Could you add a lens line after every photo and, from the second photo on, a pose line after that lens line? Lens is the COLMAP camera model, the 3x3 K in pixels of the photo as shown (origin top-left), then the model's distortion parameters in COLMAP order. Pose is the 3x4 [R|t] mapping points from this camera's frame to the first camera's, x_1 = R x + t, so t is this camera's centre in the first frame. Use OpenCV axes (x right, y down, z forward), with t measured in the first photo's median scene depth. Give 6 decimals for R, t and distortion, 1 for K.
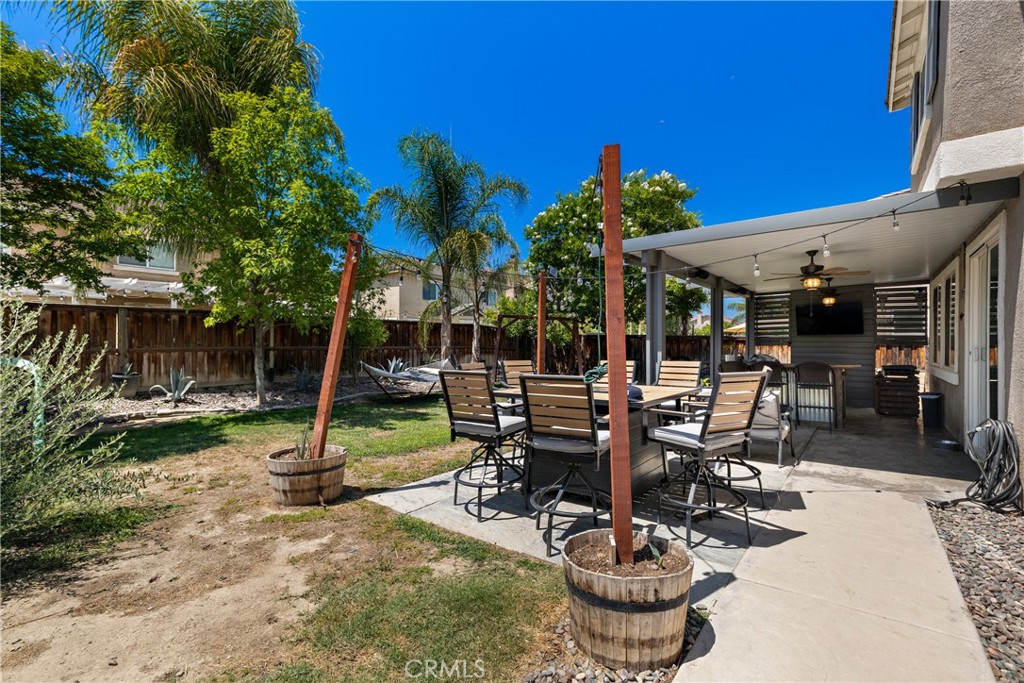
lens RADIAL K [[458.6, 0, 511.6], [0, 458.6, 338.0], [0, 0, 1]] dist [0.009241, -0.001950]
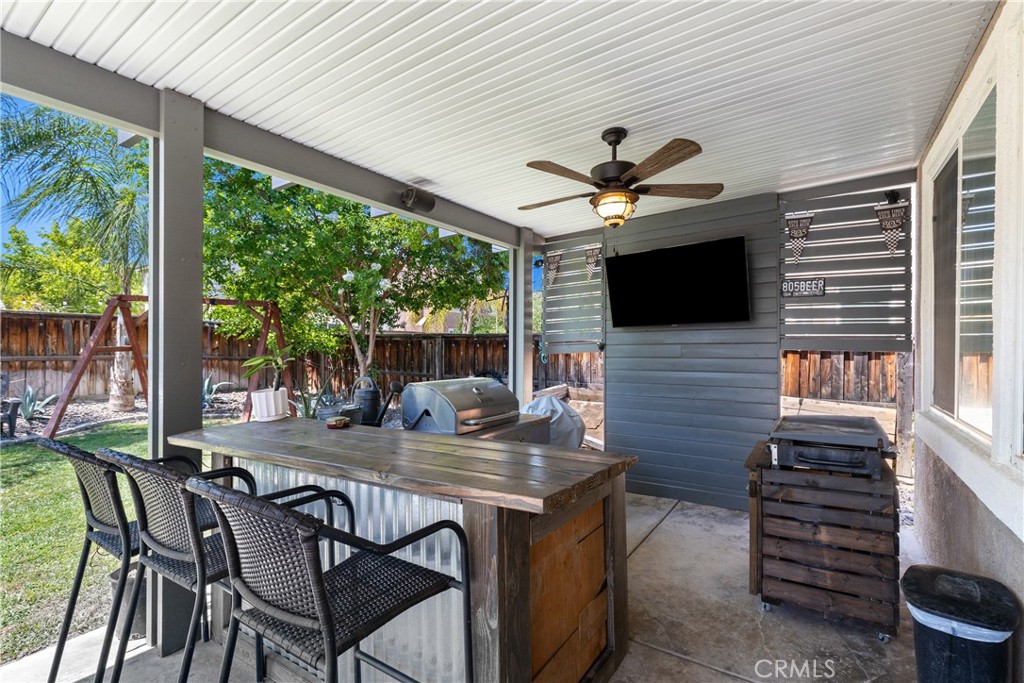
lens RADIAL K [[458.6, 0, 521.3], [0, 458.6, 346.7], [0, 0, 1]] dist [0.009241, -0.001950]
pose [[0.997615, -0.002256, 0.068990, 0.602188], [0.001860, 0.999981, 0.005800, 0.010694], [-0.069002, -0.005658, 0.997600, 0.696250]]
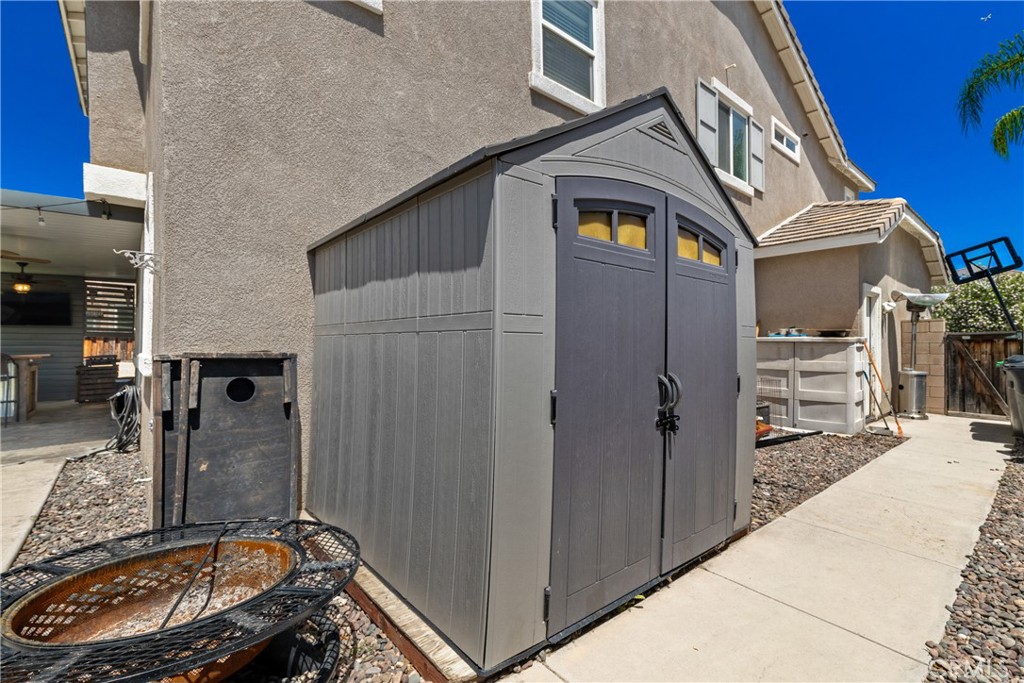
lens RADIAL K [[458.6, 0, 519.7], [0, 458.6, 339.6], [0, 0, 1]] dist [0.009241, -0.001950]
pose [[0.206327, 0.007369, 0.978455, -0.011282], [-0.011363, 0.999922, -0.005134, 0.016853], [-0.978417, -0.010059, 0.206394, -0.167998]]
